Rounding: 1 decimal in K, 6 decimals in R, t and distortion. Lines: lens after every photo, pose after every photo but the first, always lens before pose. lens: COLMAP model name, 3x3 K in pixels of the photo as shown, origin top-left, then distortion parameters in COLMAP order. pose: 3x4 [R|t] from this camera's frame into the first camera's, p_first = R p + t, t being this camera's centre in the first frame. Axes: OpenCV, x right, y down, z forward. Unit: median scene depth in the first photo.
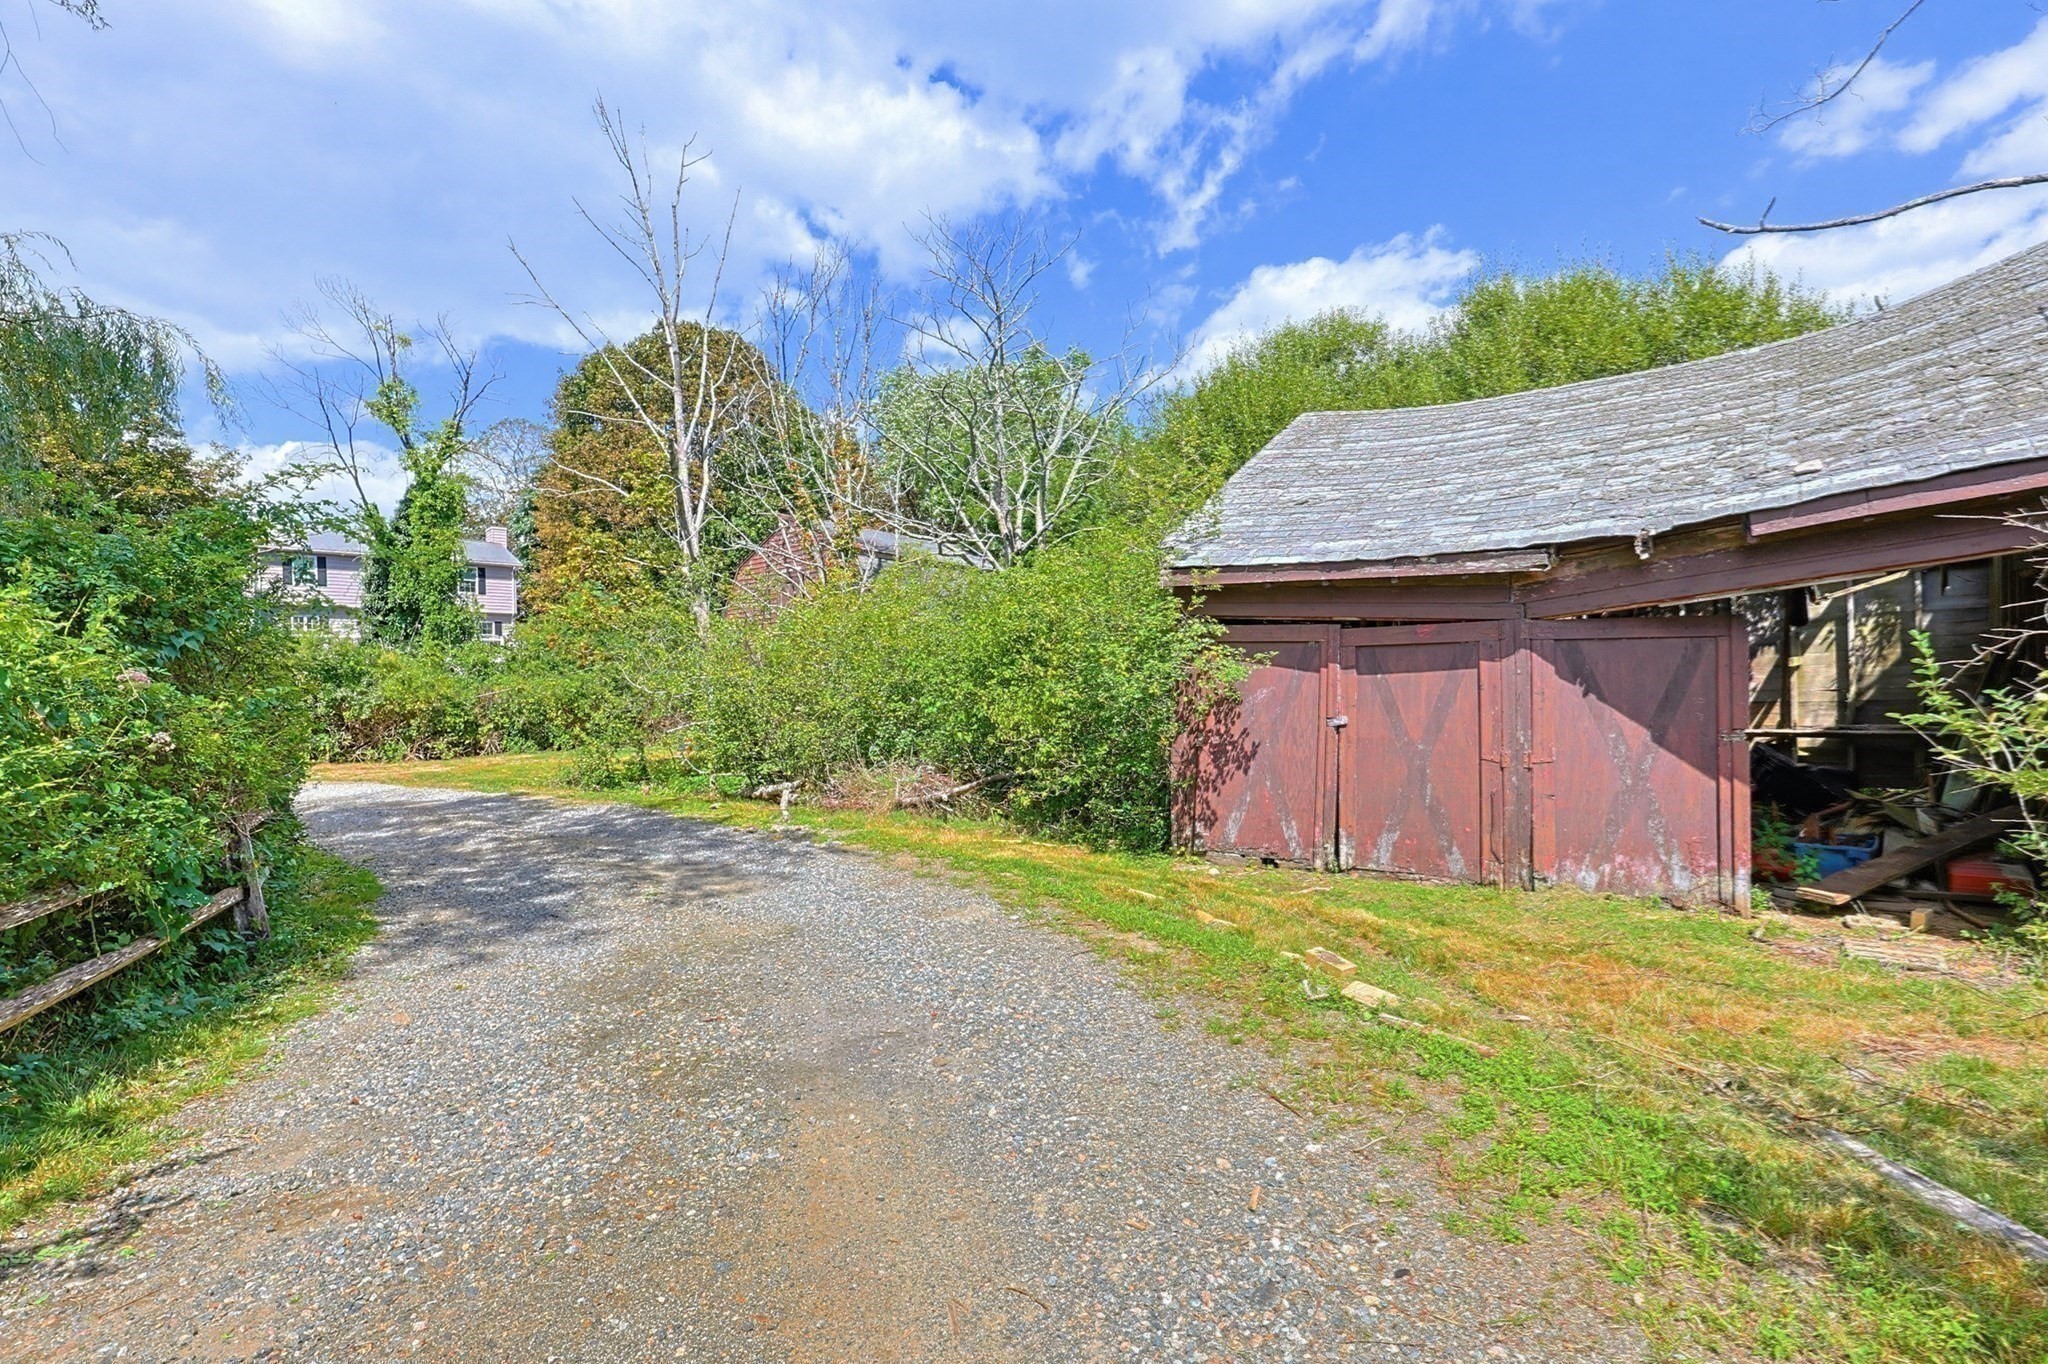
lens RADIAL K [[858.4, 0, 1024.0], [0, 858.4, 682.0], [0, 0, 1]] dist [0.002286, 0.000291]
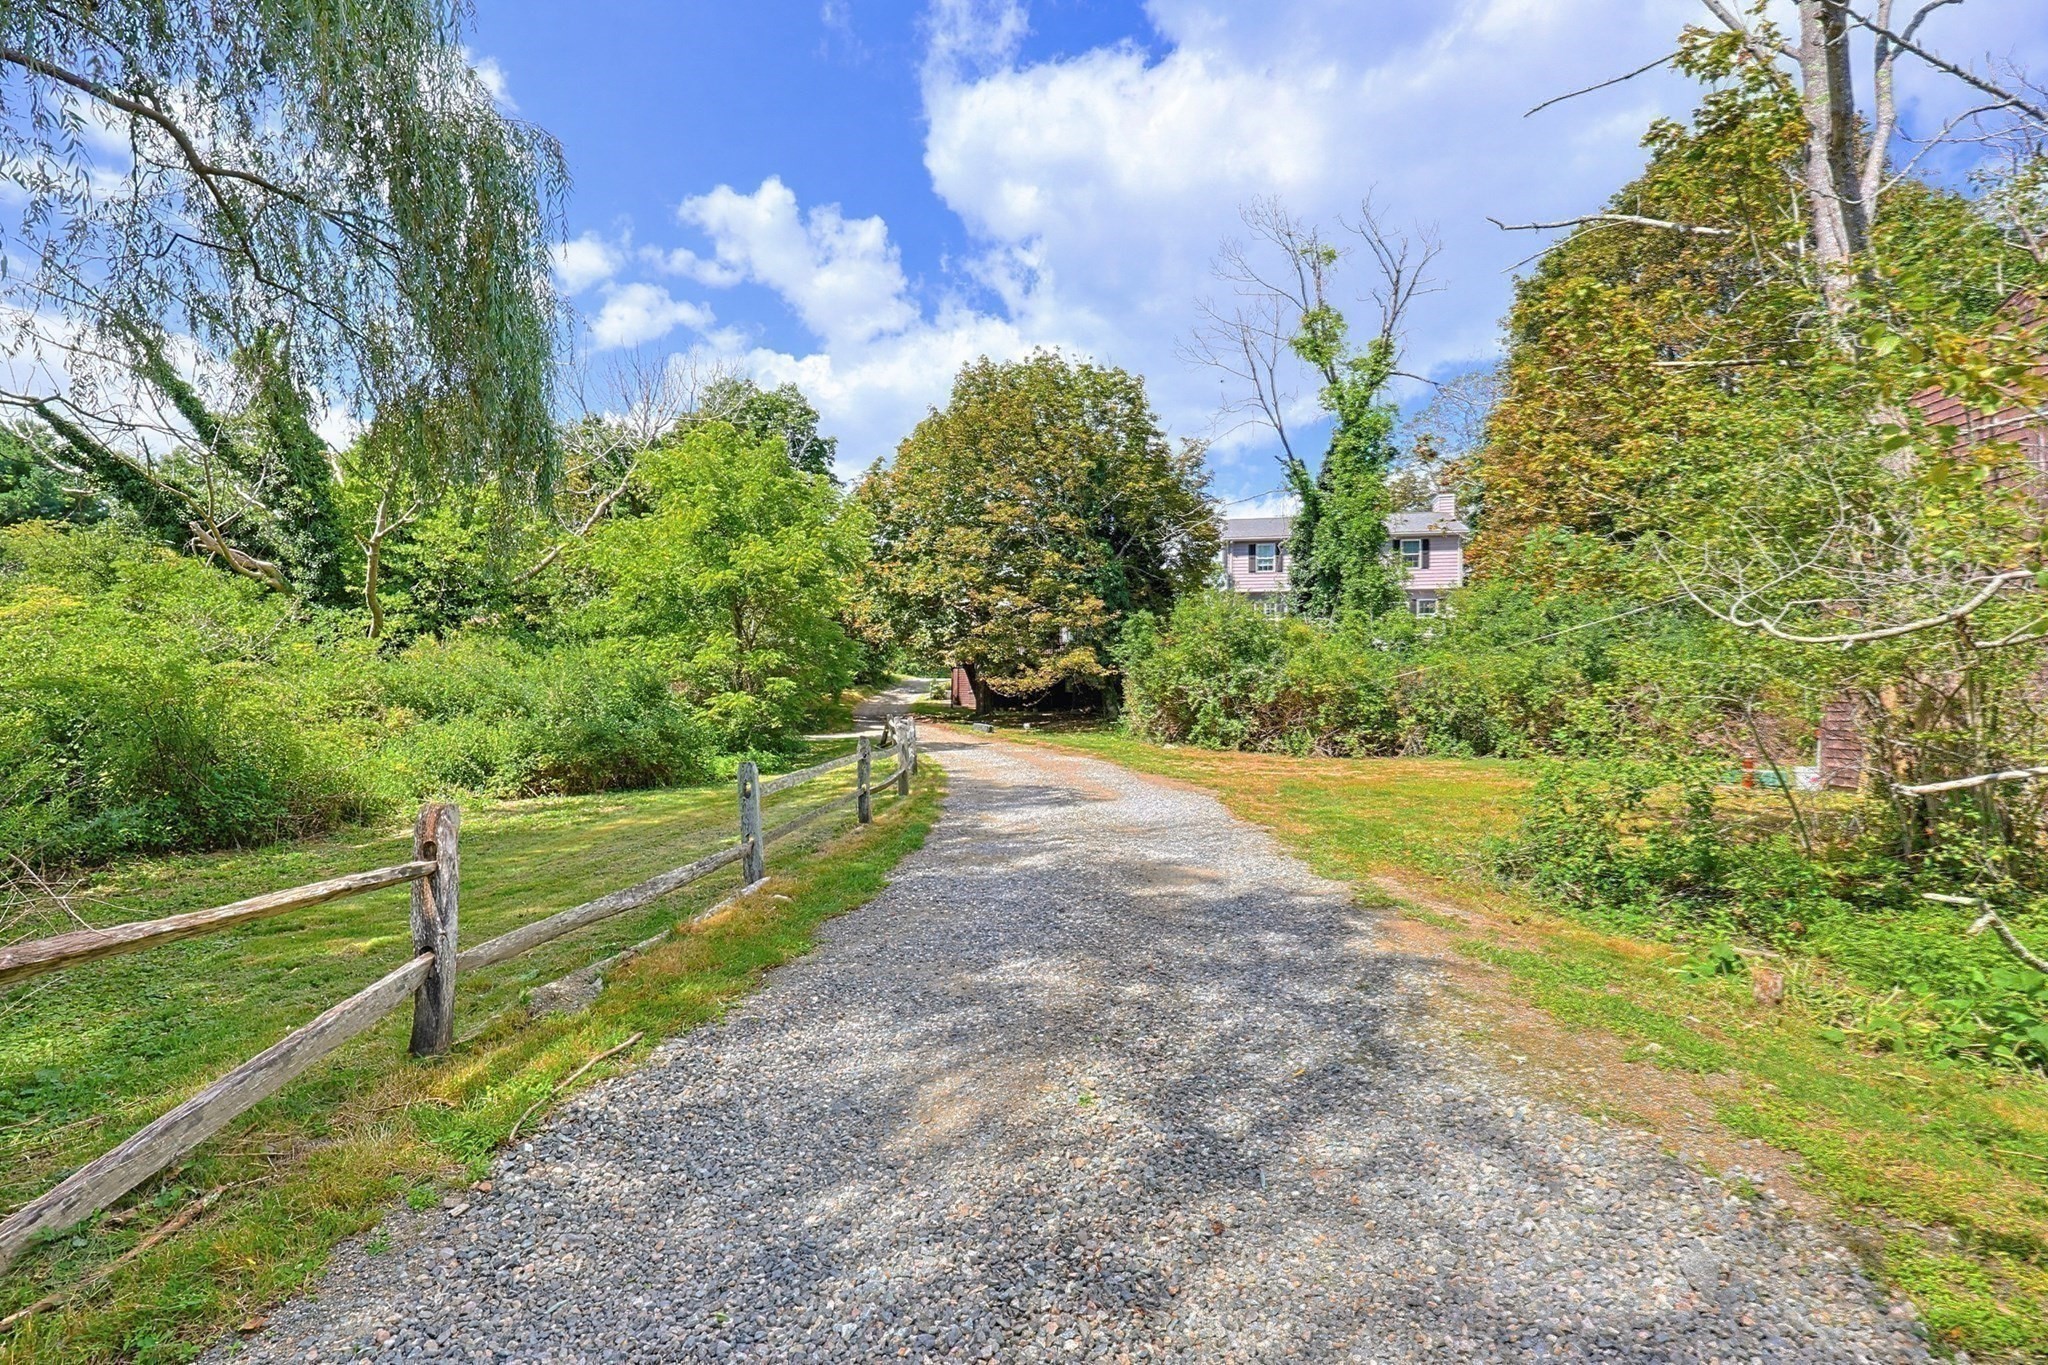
lens RADIAL K [[877.6, 0, 1024.0], [0, 877.6, 682.5], [0, 0, 1]] dist [-0.000560, -0.000059]
pose [[0.533586, 0.014811, -0.845616, -0.150518], [-0.009979, 0.999887, 0.011216, 0.014686], [0.845687, 0.002454, 0.533674, 0.295424]]
